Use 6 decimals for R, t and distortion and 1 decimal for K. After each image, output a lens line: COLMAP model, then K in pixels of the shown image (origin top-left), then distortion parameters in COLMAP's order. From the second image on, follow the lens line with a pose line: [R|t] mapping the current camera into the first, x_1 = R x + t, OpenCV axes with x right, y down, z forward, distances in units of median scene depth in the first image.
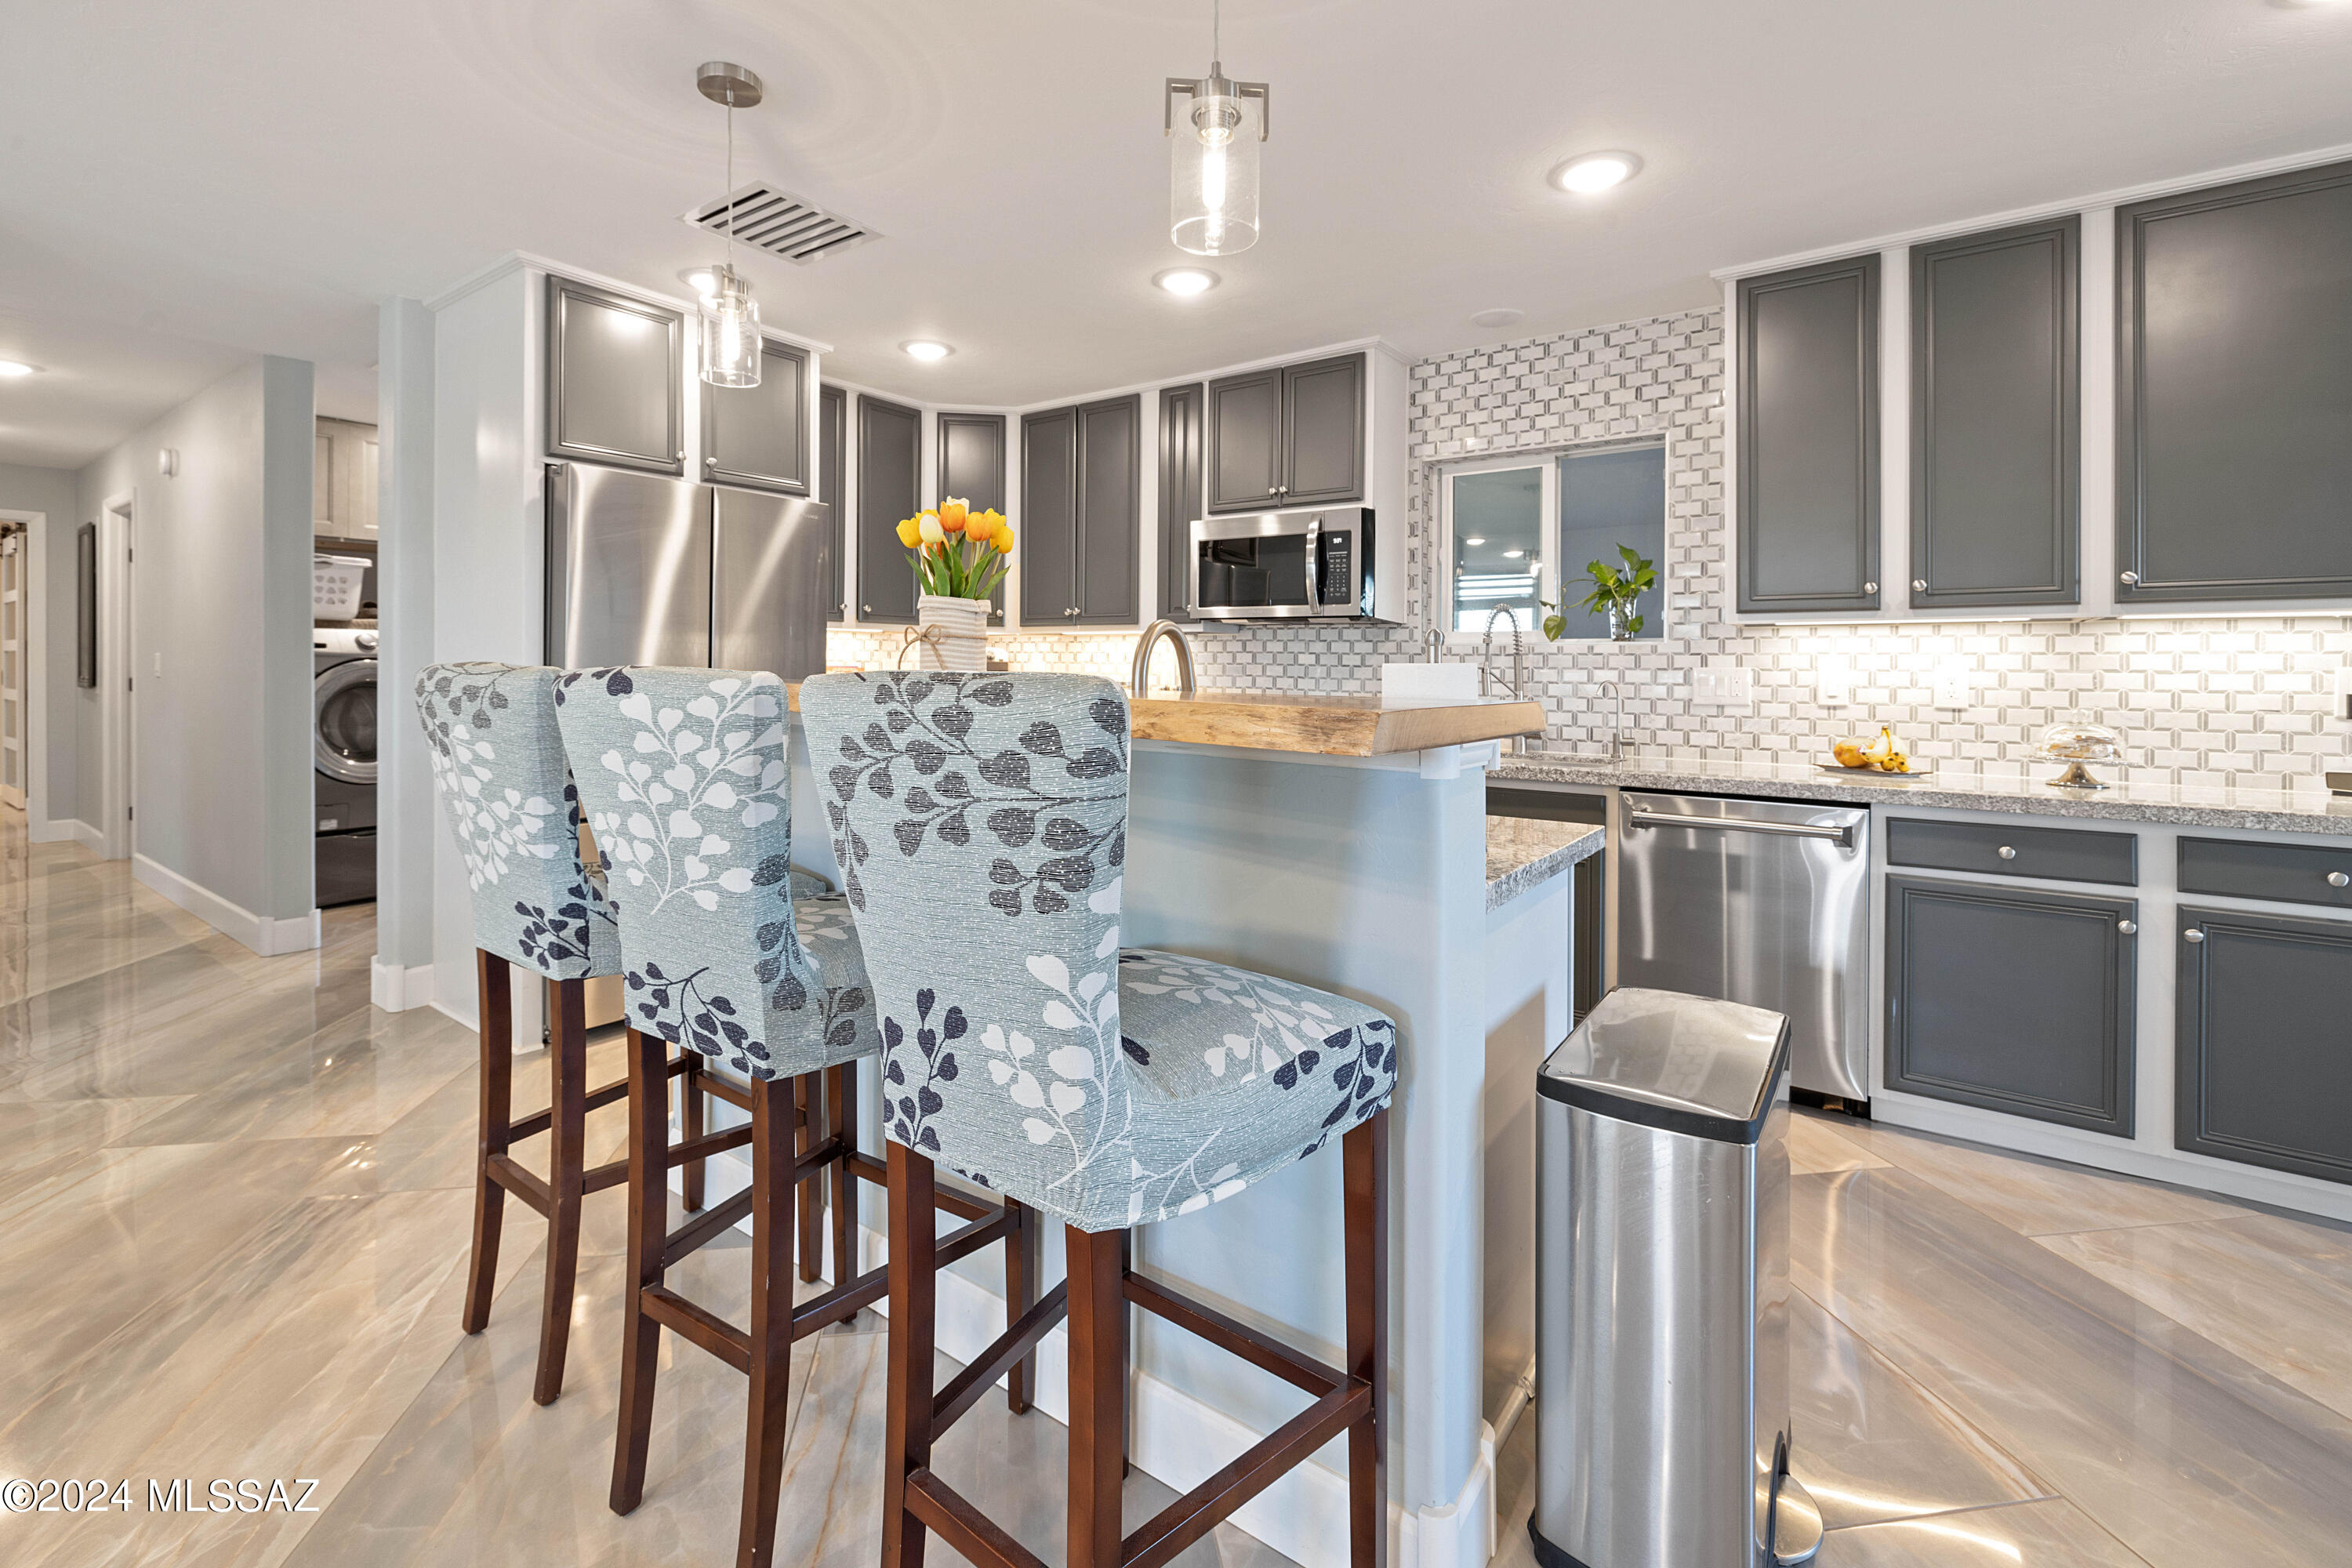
lens RADIAL K [[1018.7, 0, 1189.3], [0, 1018.7, 664.8], [0, 0, 1]] dist [0.001058, -0.000823]
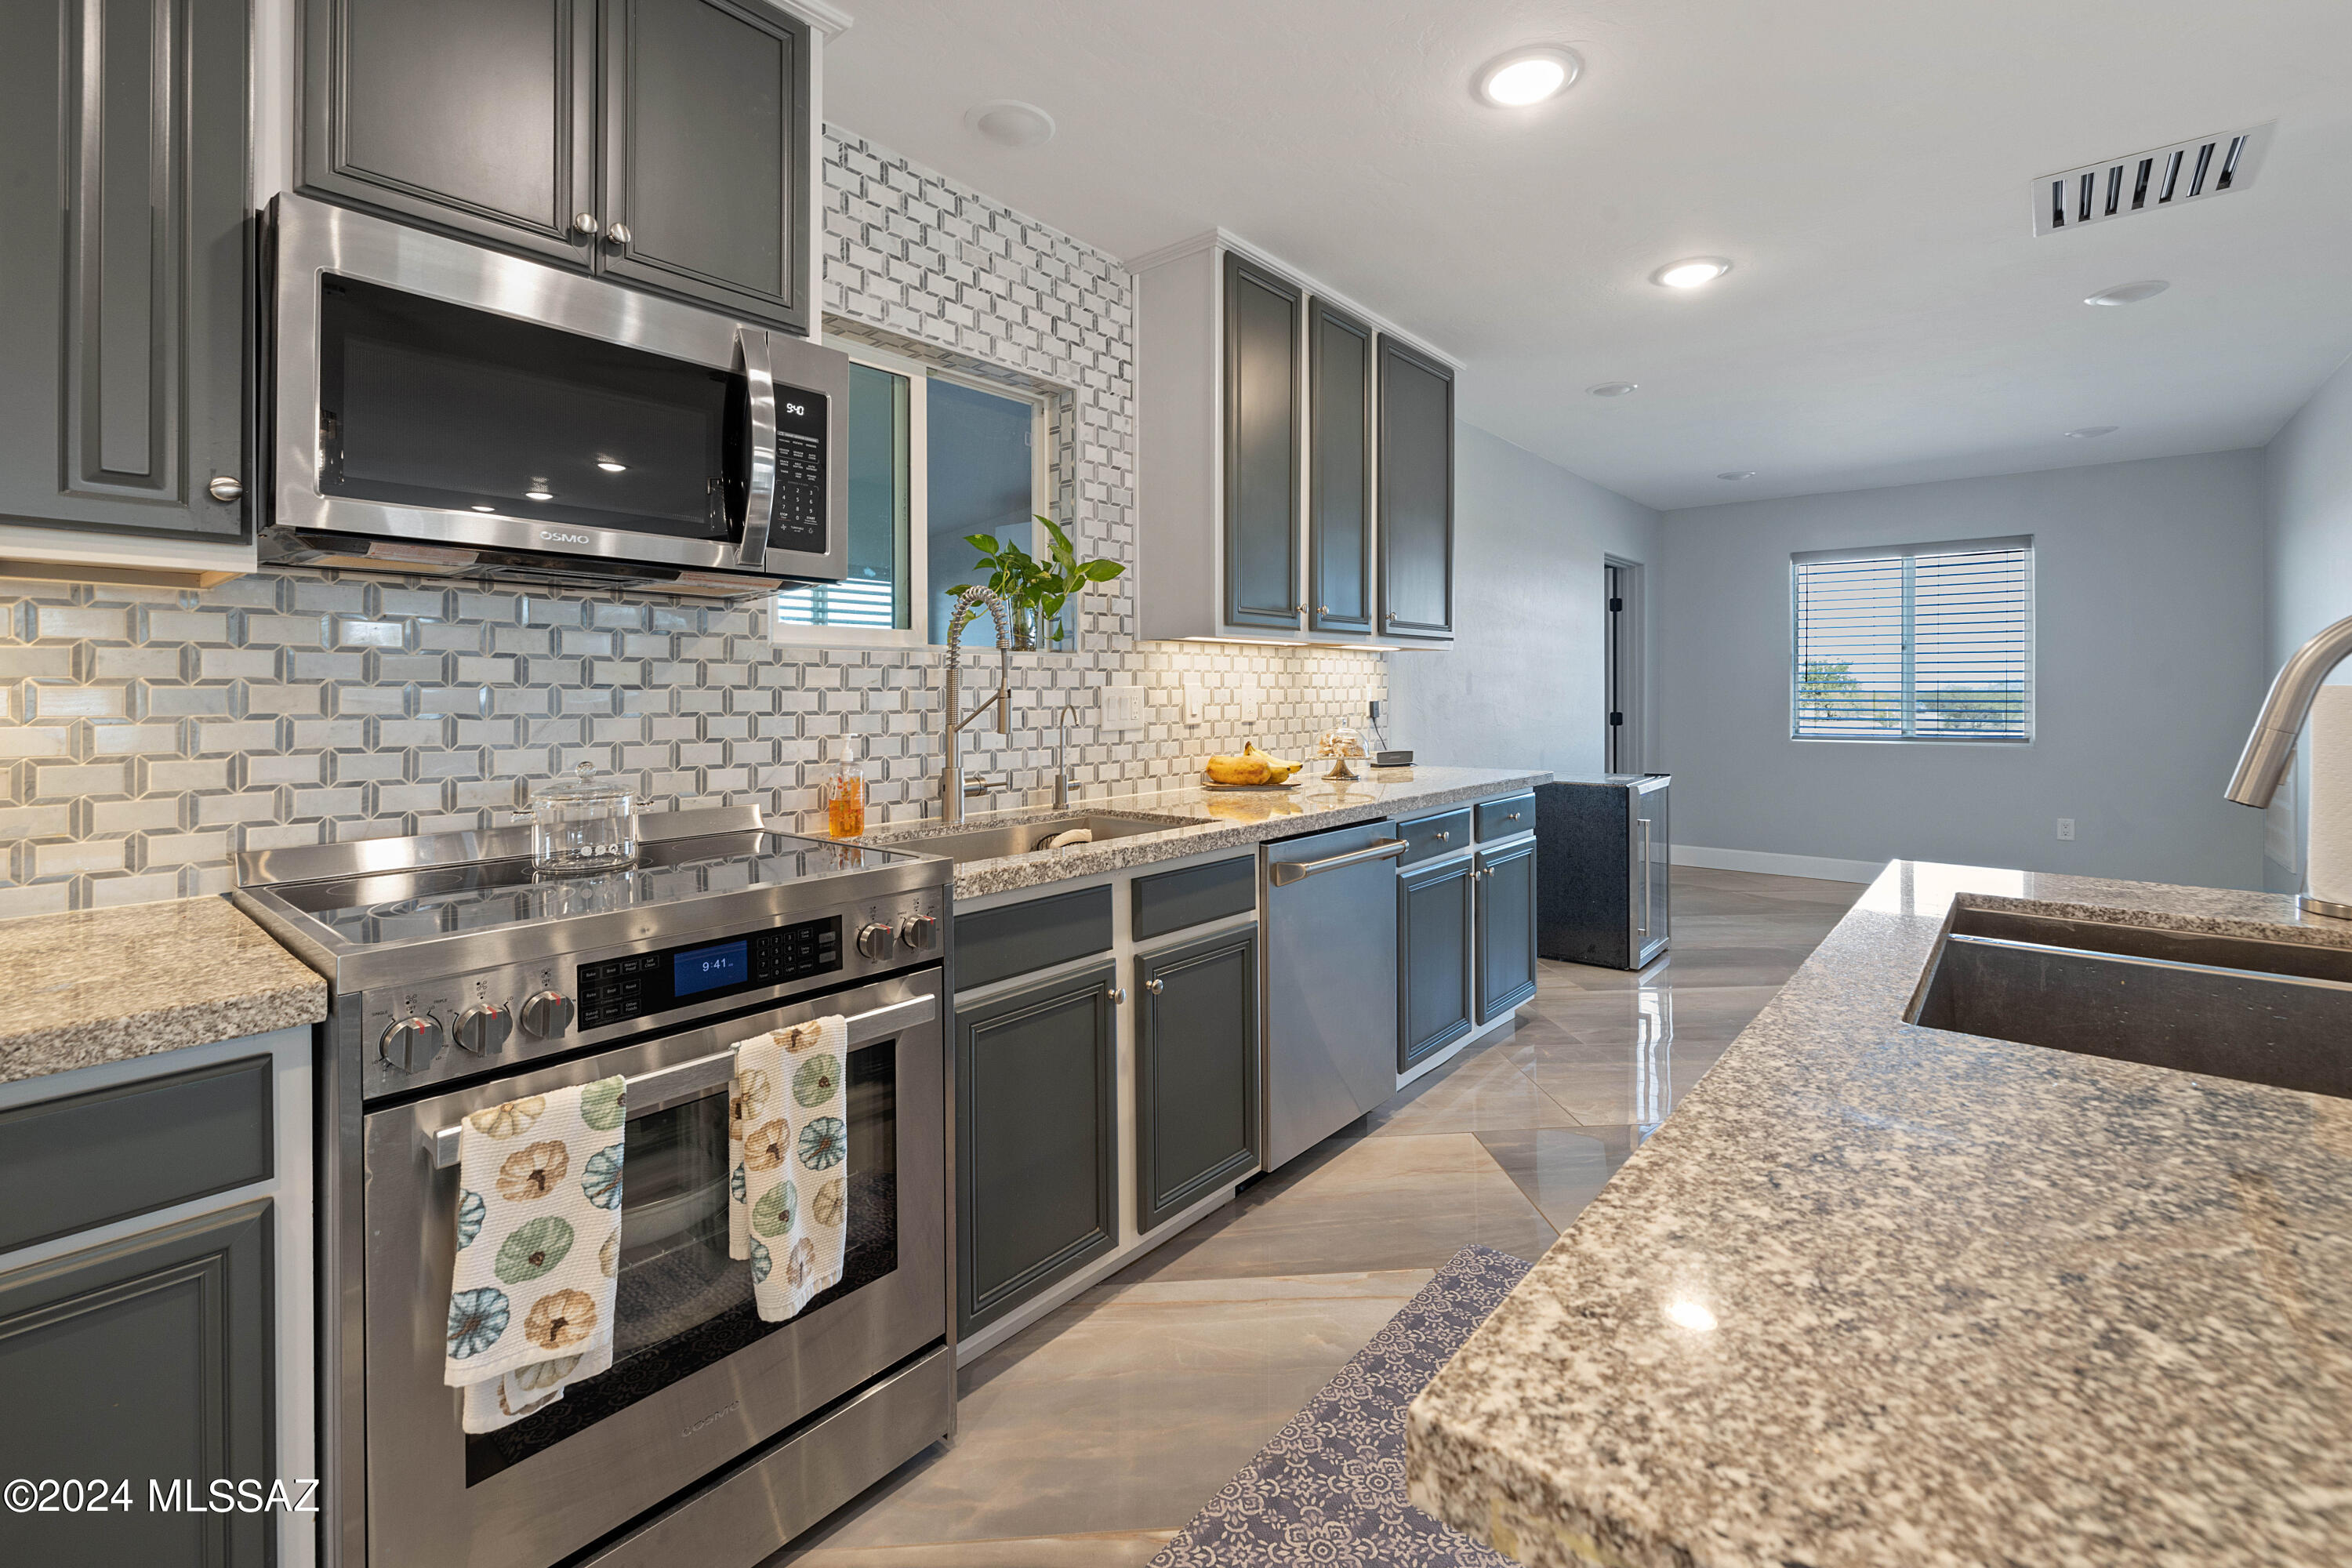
lens RADIAL K [[1018.7, 0, 1161.5], [0, 1018.7, 687.8], [0, 0, 1]] dist [0.001058, -0.000823]
pose [[0.088320, -0.008507, 0.996056, -0.320721], [-0.002876, 0.999957, 0.008795, -0.003394], [-0.996088, -0.003642, 0.088292, 0.876979]]
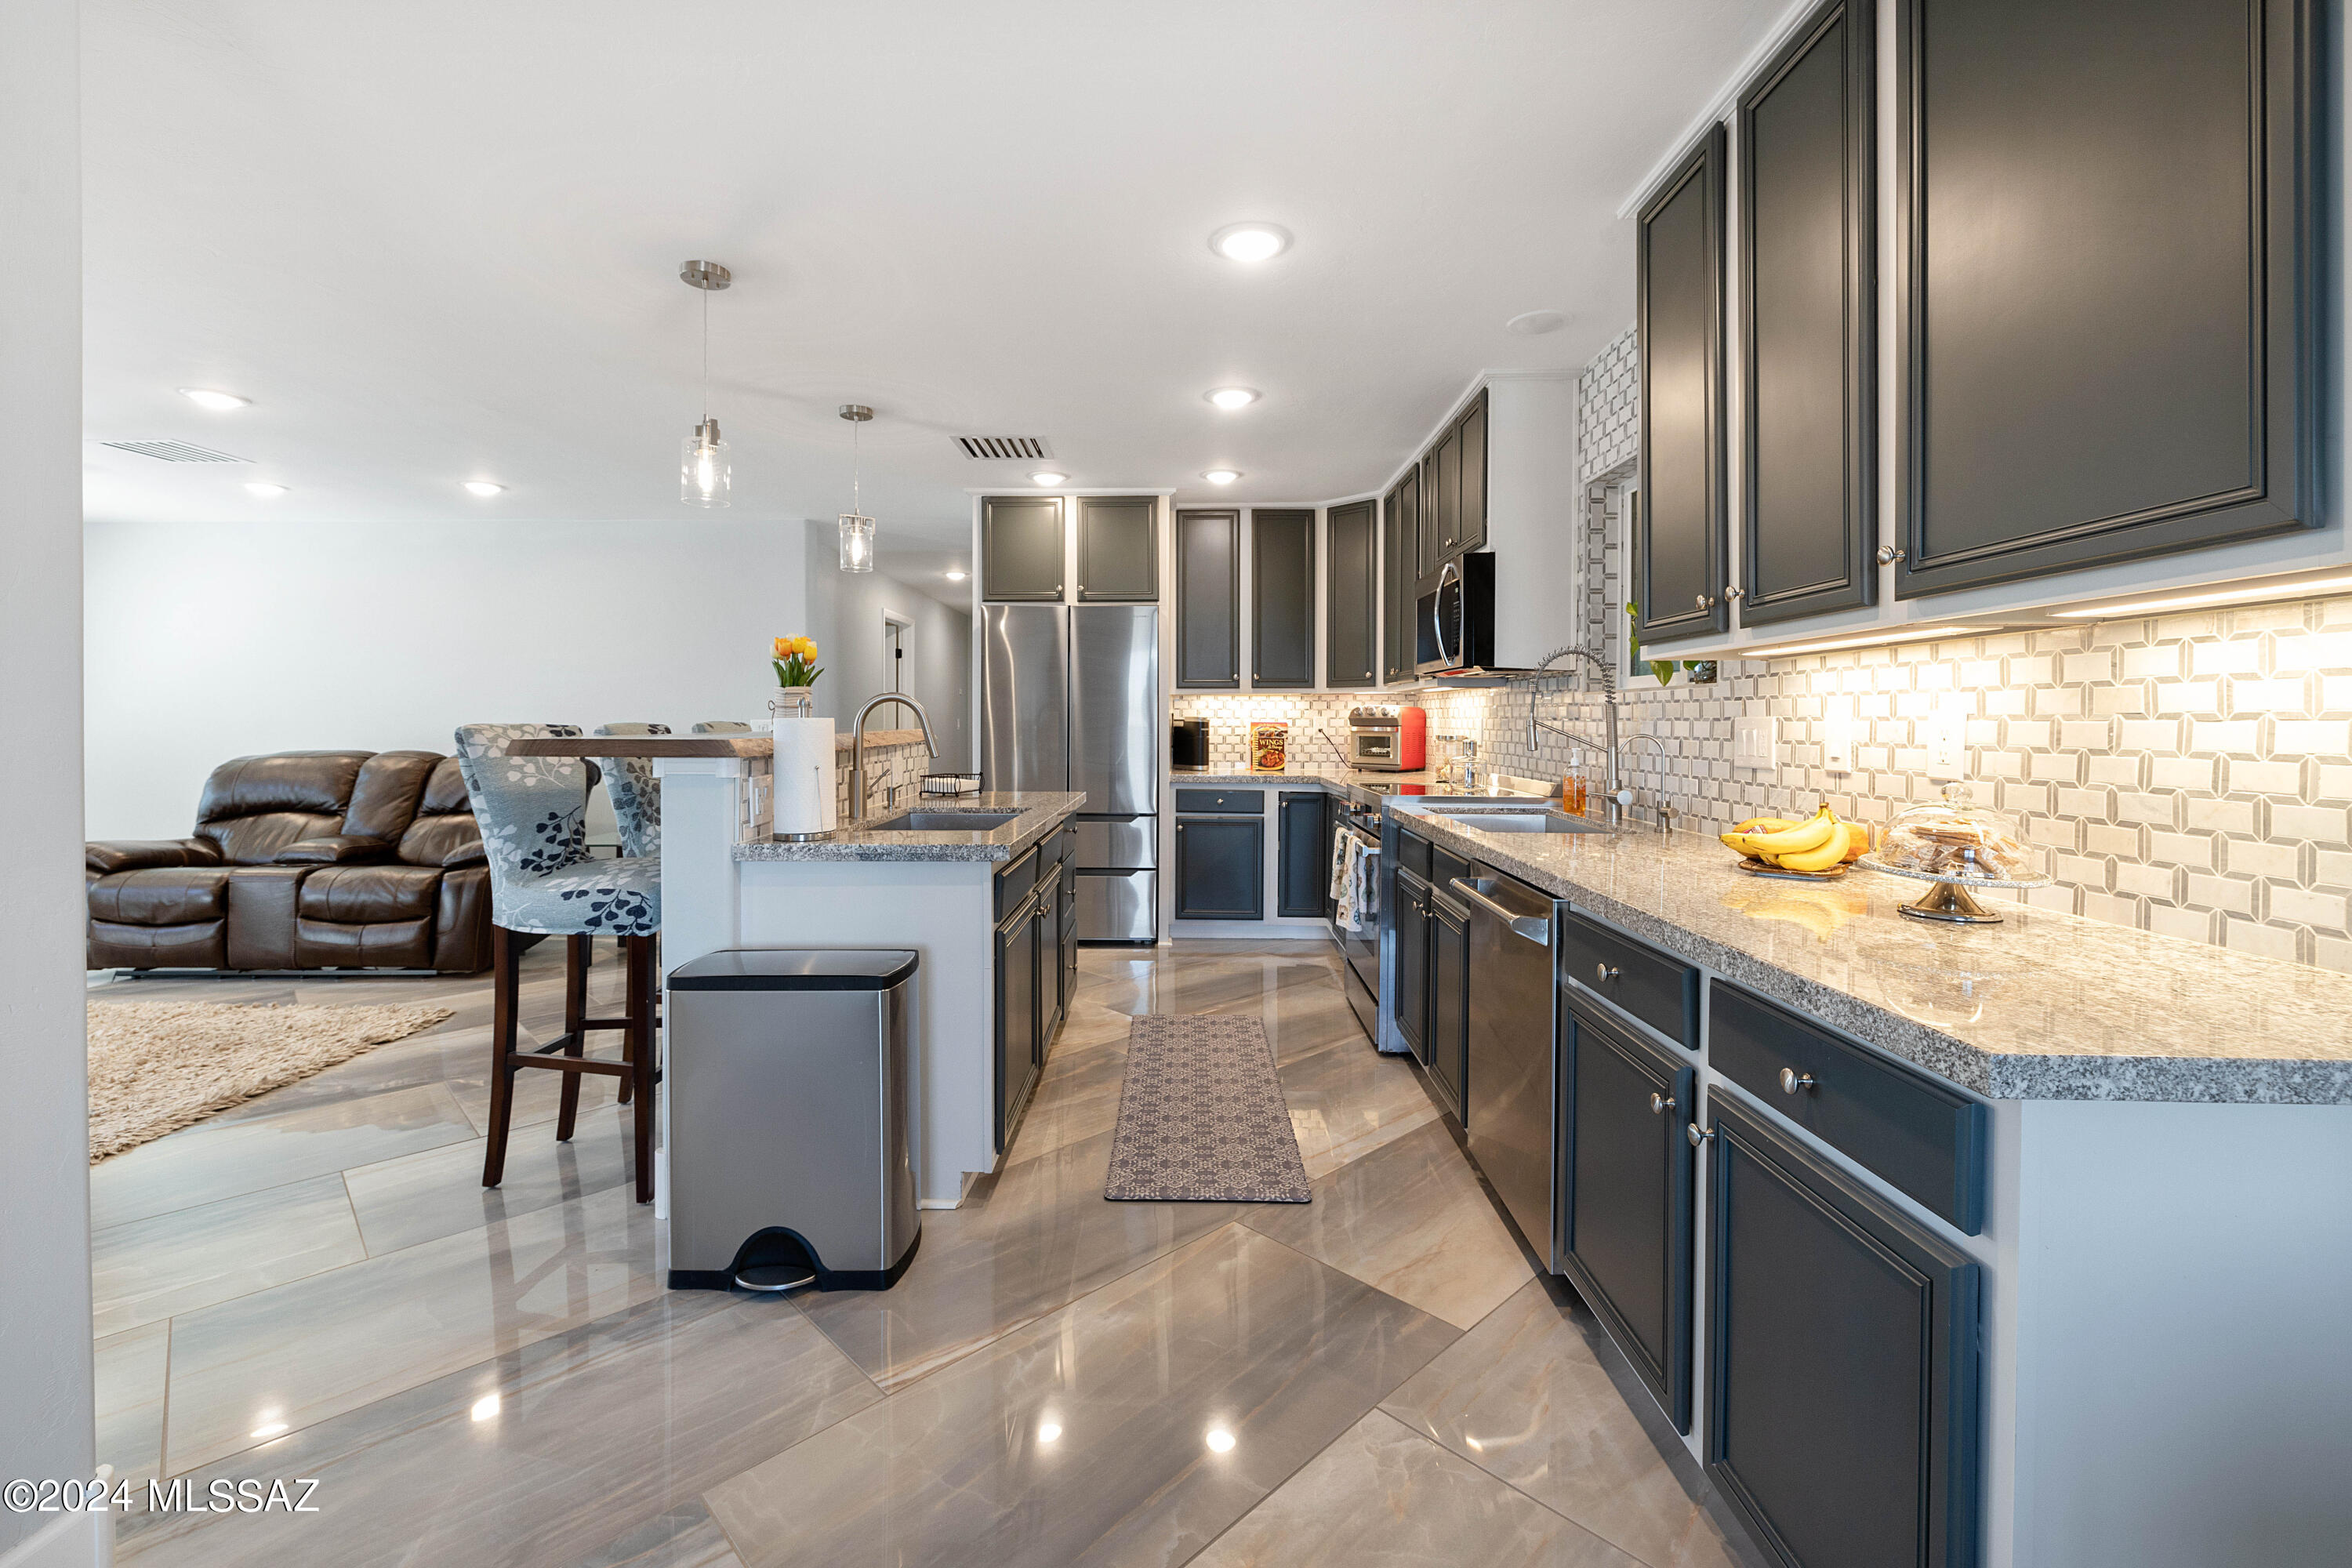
lens RADIAL K [[1018.7, 0, 1171.8], [0, 1018.7, 726.0], [0, 0, 1]] dist [0.001058, -0.000823]
pose [[0.573614, -0.003637, -0.819117, 0.863000], [0.007114, 0.999975, 0.000542, 0.005854], [0.819095, -0.006138, 0.573626, 0.240438]]
